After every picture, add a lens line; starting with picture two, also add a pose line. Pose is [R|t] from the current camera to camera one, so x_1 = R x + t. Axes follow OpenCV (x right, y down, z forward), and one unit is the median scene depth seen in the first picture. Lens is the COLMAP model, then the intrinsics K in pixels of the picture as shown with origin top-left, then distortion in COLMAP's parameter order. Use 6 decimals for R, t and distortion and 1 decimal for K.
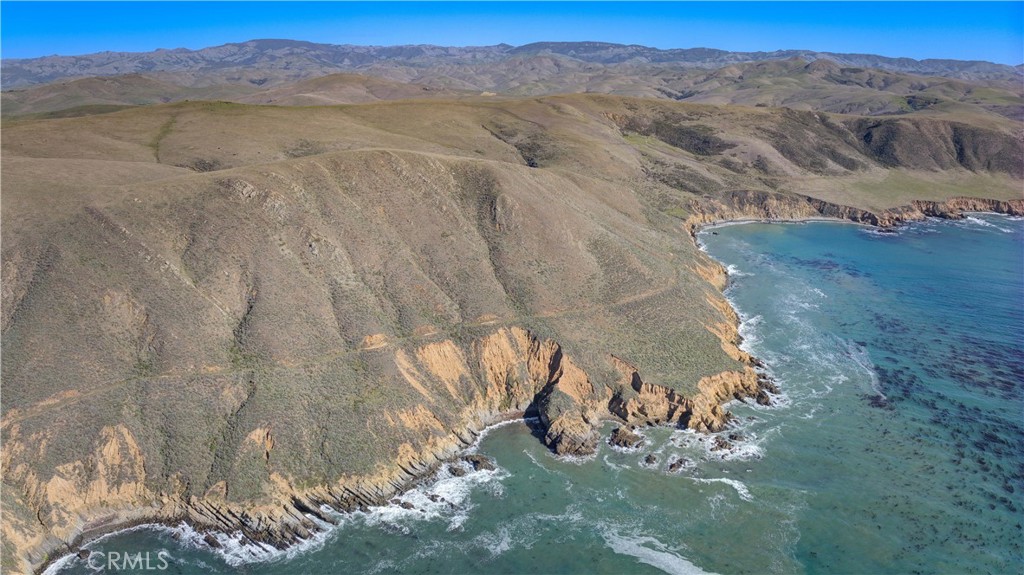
lens RADIAL K [[718.8, 0, 514.8], [0, 718.8, 280.3], [0, 0, 1]] dist [-0.104864, -0.013434]
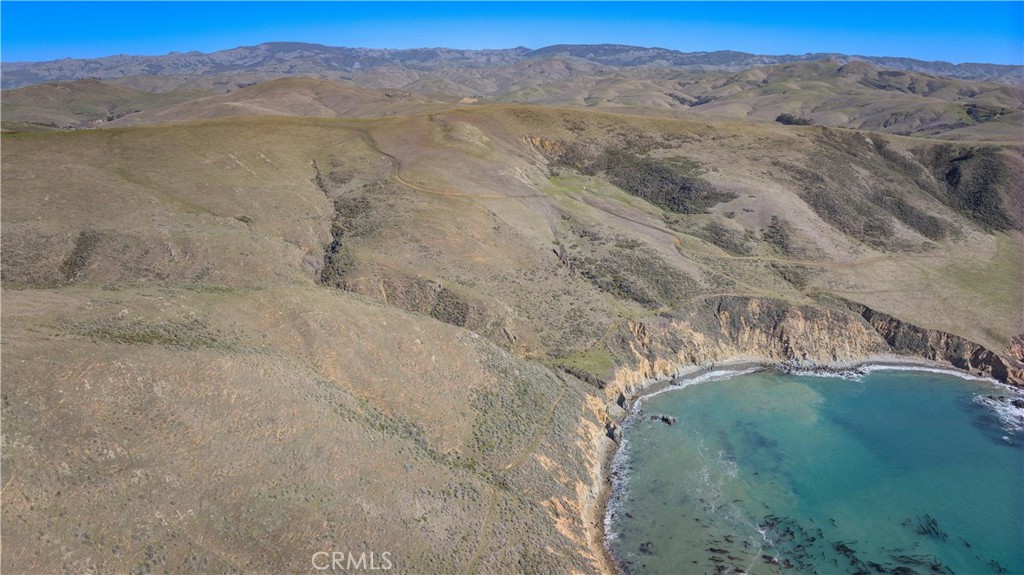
lens RADIAL K [[718.8, 0, 519.0], [0, 718.8, 280.4], [0, 0, 1]] dist [-0.104864, -0.013434]
pose [[0.999520, 0.008121, -0.029889, 0.070396], [-0.008279, 0.999952, -0.005173, -0.053694], [0.029845, 0.005418, 0.999540, 0.190430]]
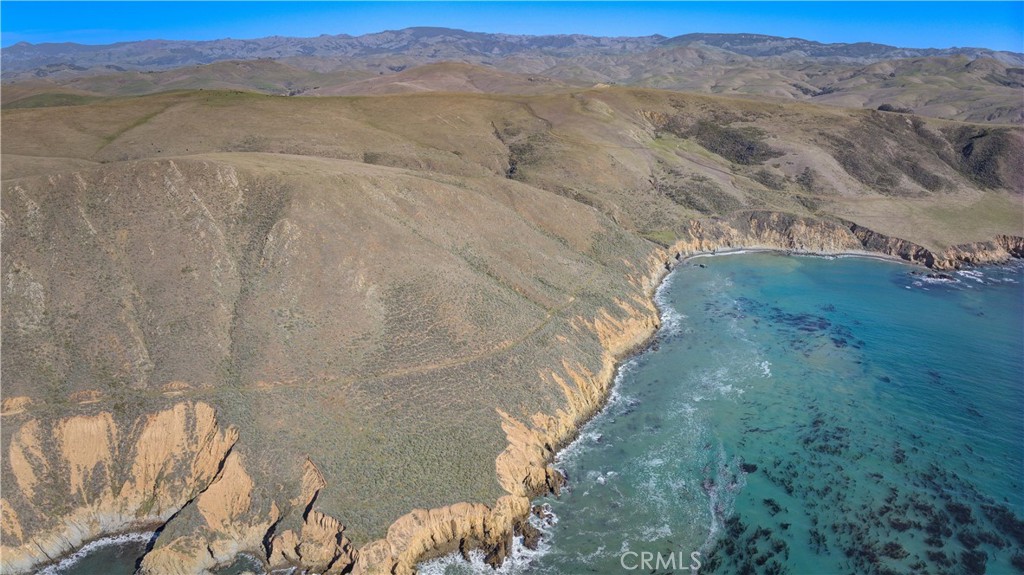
lens RADIAL K [[718.8, 0, 515.5], [0, 718.8, 280.0], [0, 0, 1]] dist [-0.104864, -0.013434]
pose [[0.976551, 0.067592, -0.204400, 0.085188], [-0.065056, 0.997699, 0.019110, -0.018317], [0.205221, -0.005364, 0.978701, 0.062118]]
